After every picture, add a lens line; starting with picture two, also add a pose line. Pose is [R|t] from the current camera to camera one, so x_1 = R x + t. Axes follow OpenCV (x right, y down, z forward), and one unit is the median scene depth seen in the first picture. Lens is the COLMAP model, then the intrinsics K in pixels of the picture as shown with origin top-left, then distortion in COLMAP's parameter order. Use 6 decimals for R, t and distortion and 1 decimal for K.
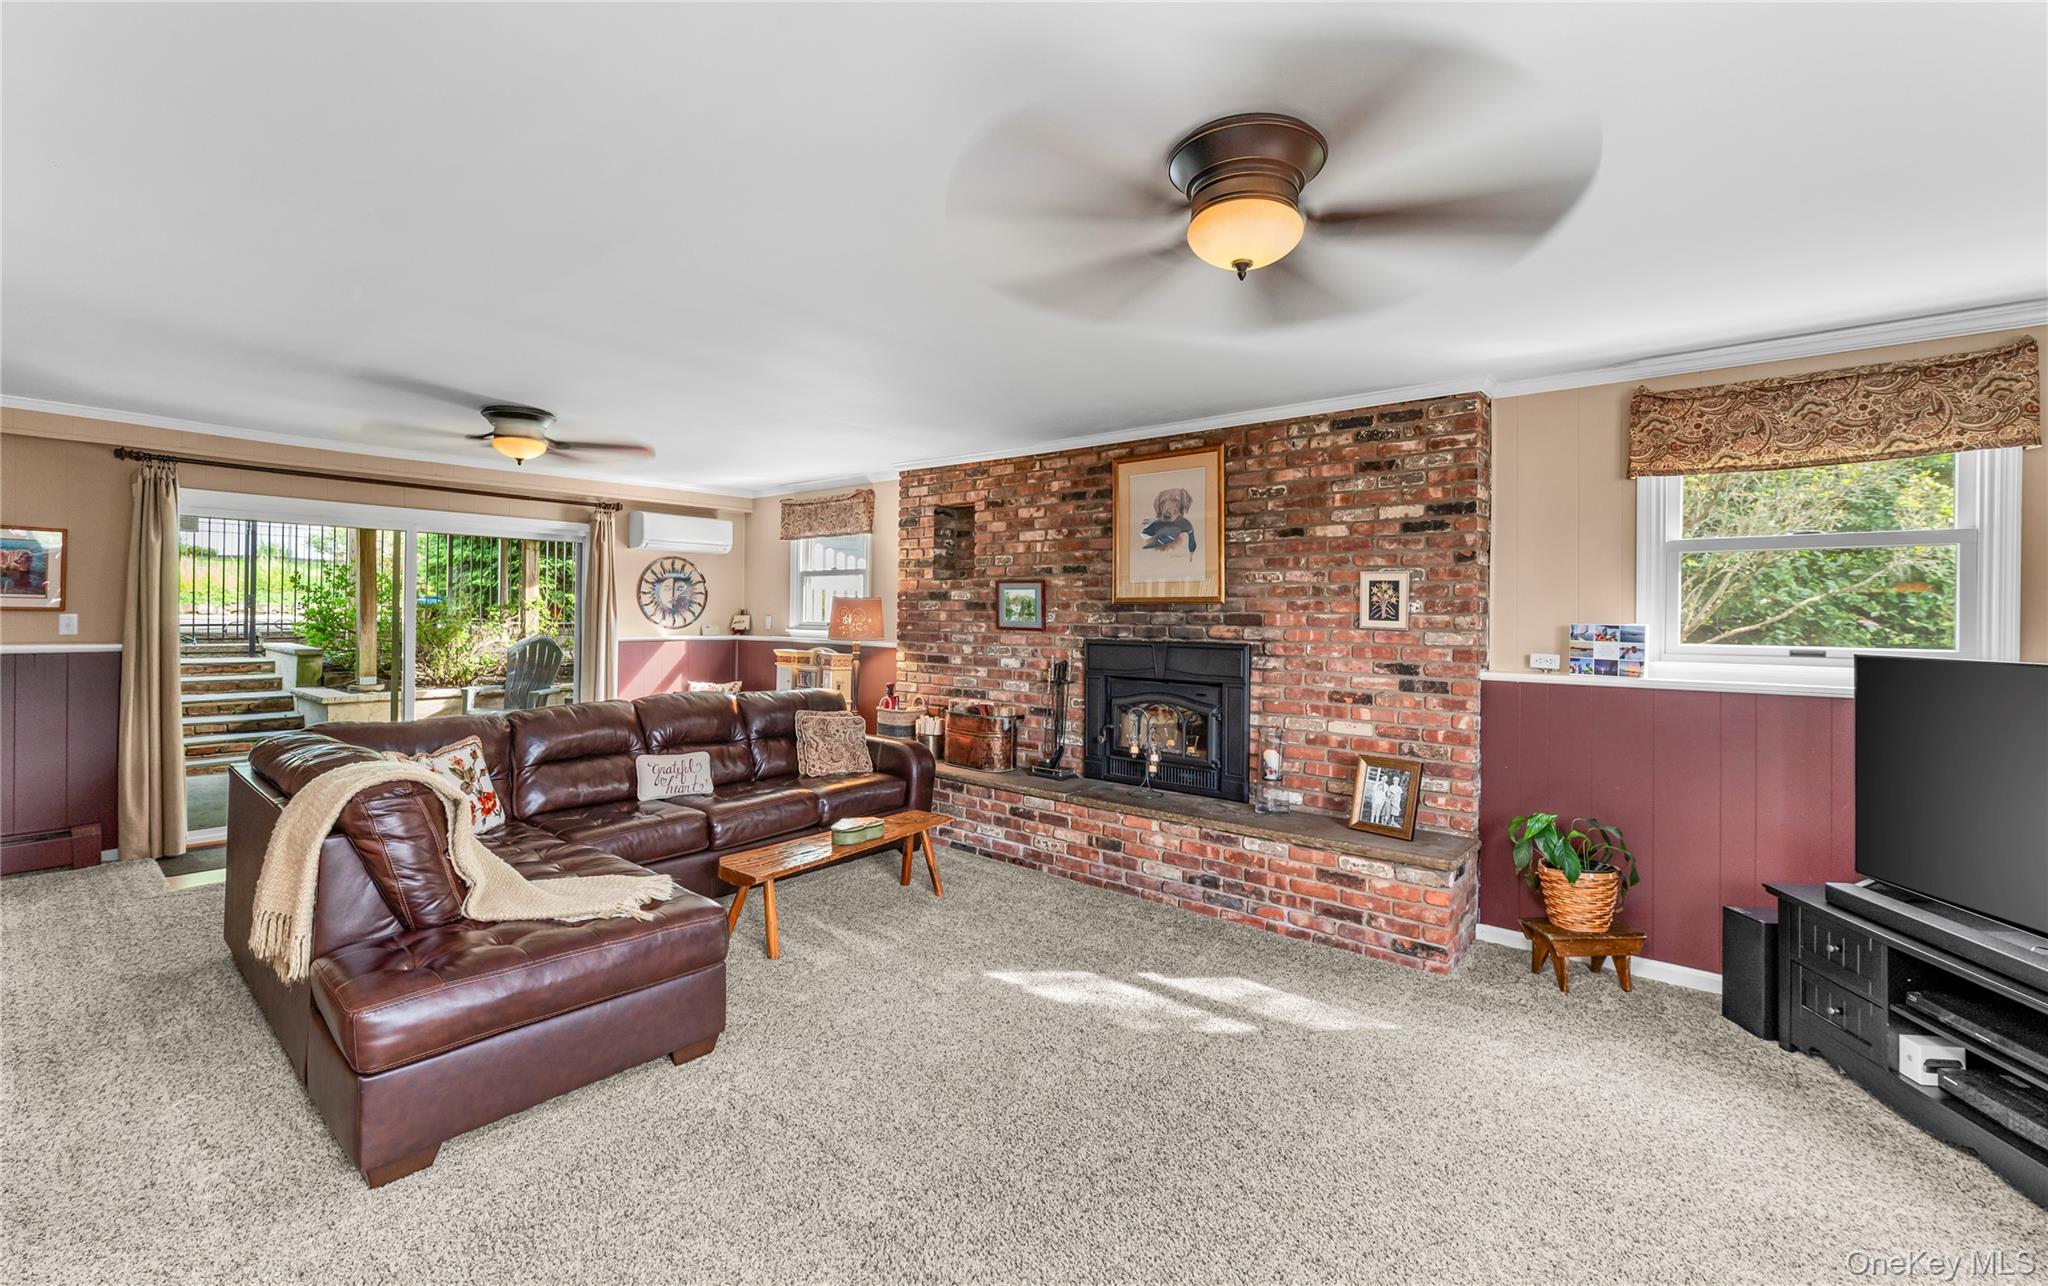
lens RADIAL K [[840.1, 0, 1023.5], [0, 840.1, 622.0], [0, 0, 1]] dist [0.000298, 0.000002]
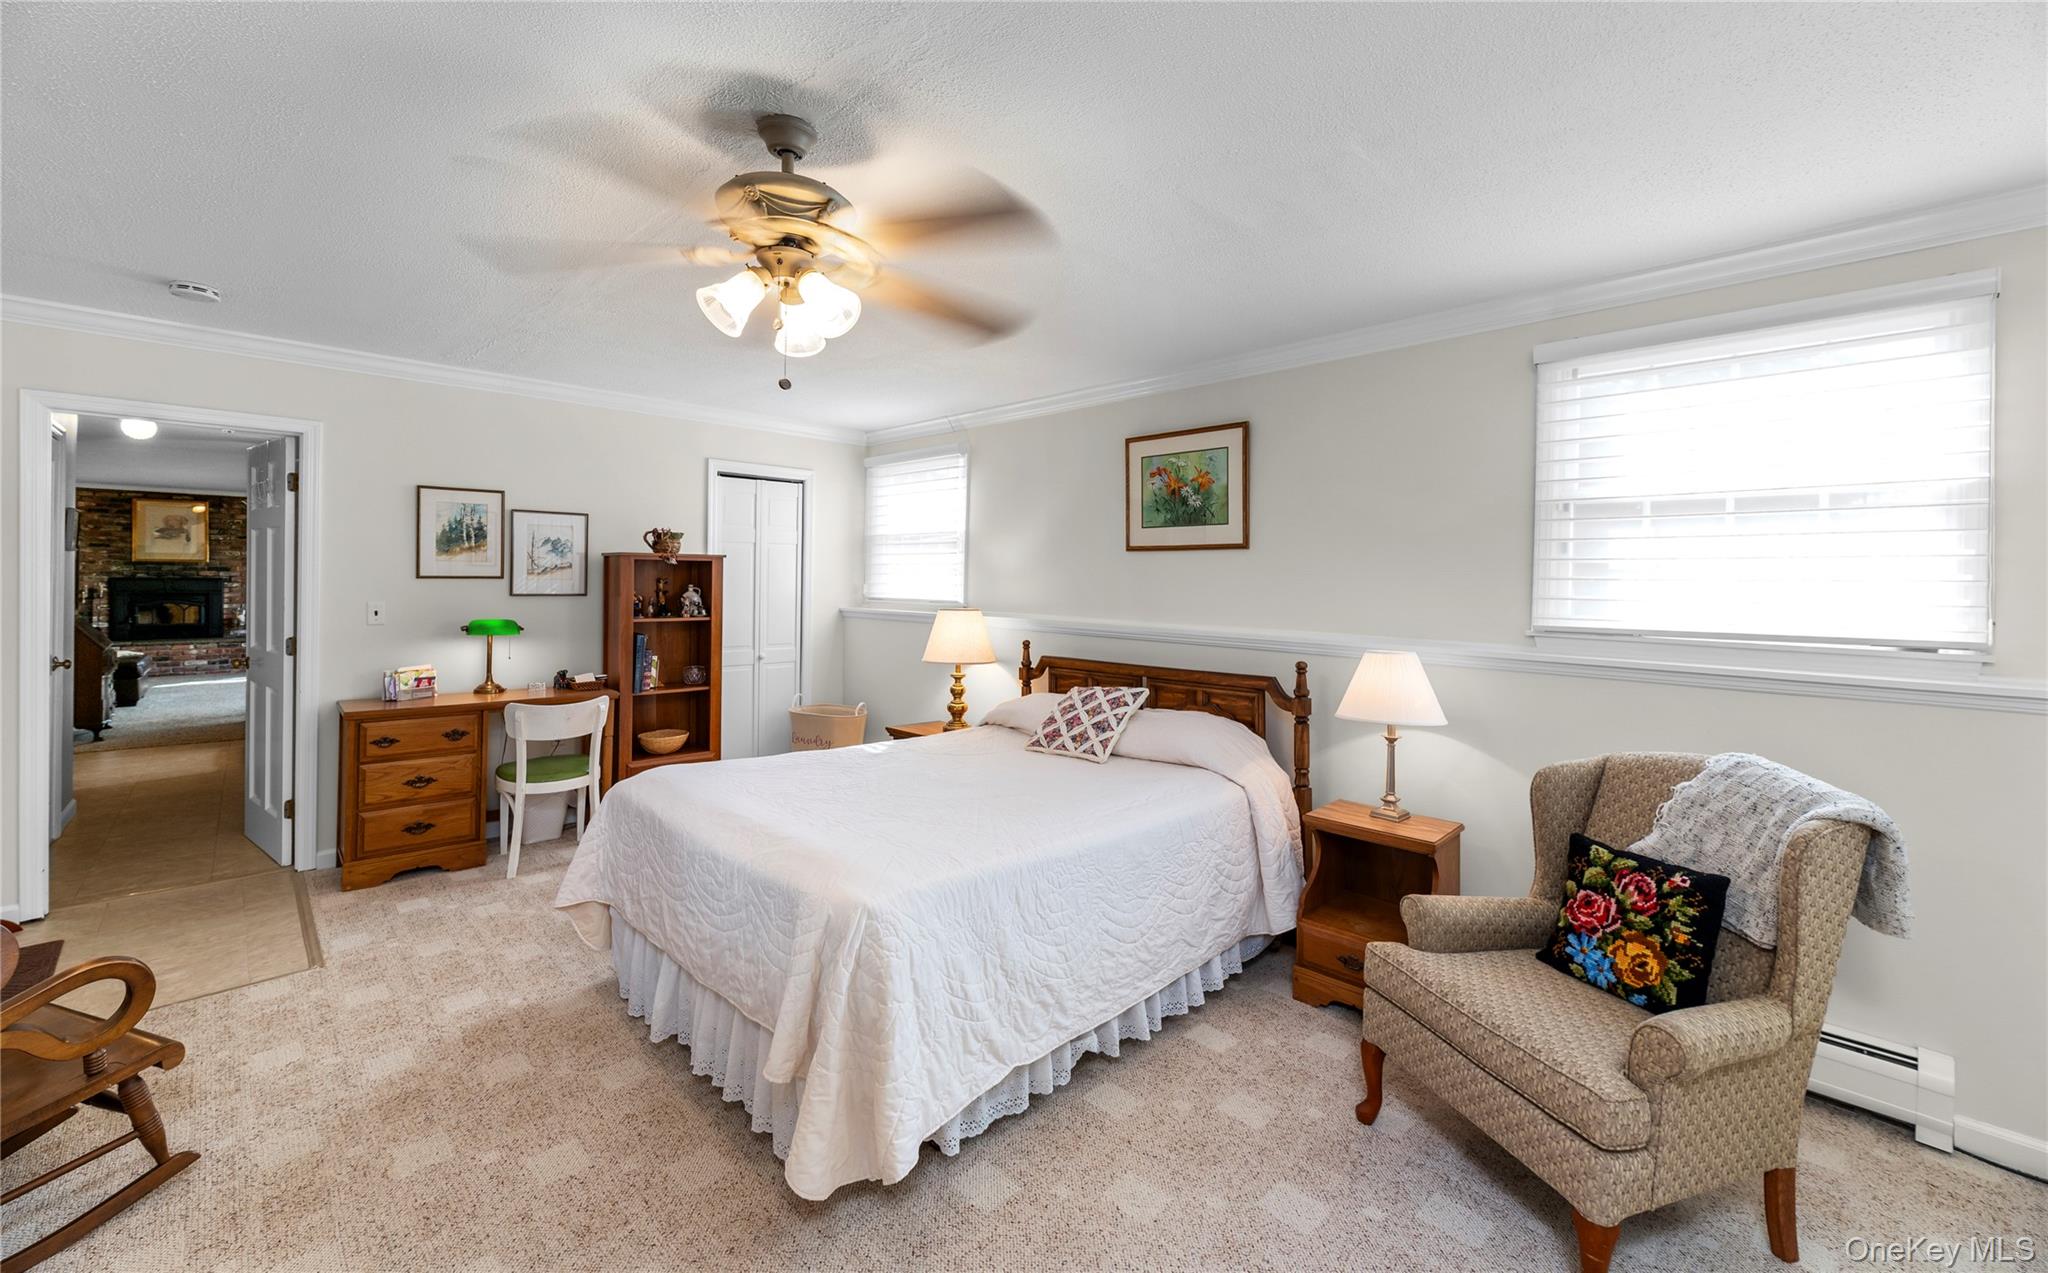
lens RADIAL K [[843.9, 0, 1026.3], [0, 843.9, 571.2], [0, 0, 1]] dist [0.000031, 0.000014]
pose [[0.121724, -0.001639, 0.992563, -1.906408], [0.004422, 0.999990, 0.001109, 0.012655], [-0.992554, 0.004254, 0.121730, -1.705012]]
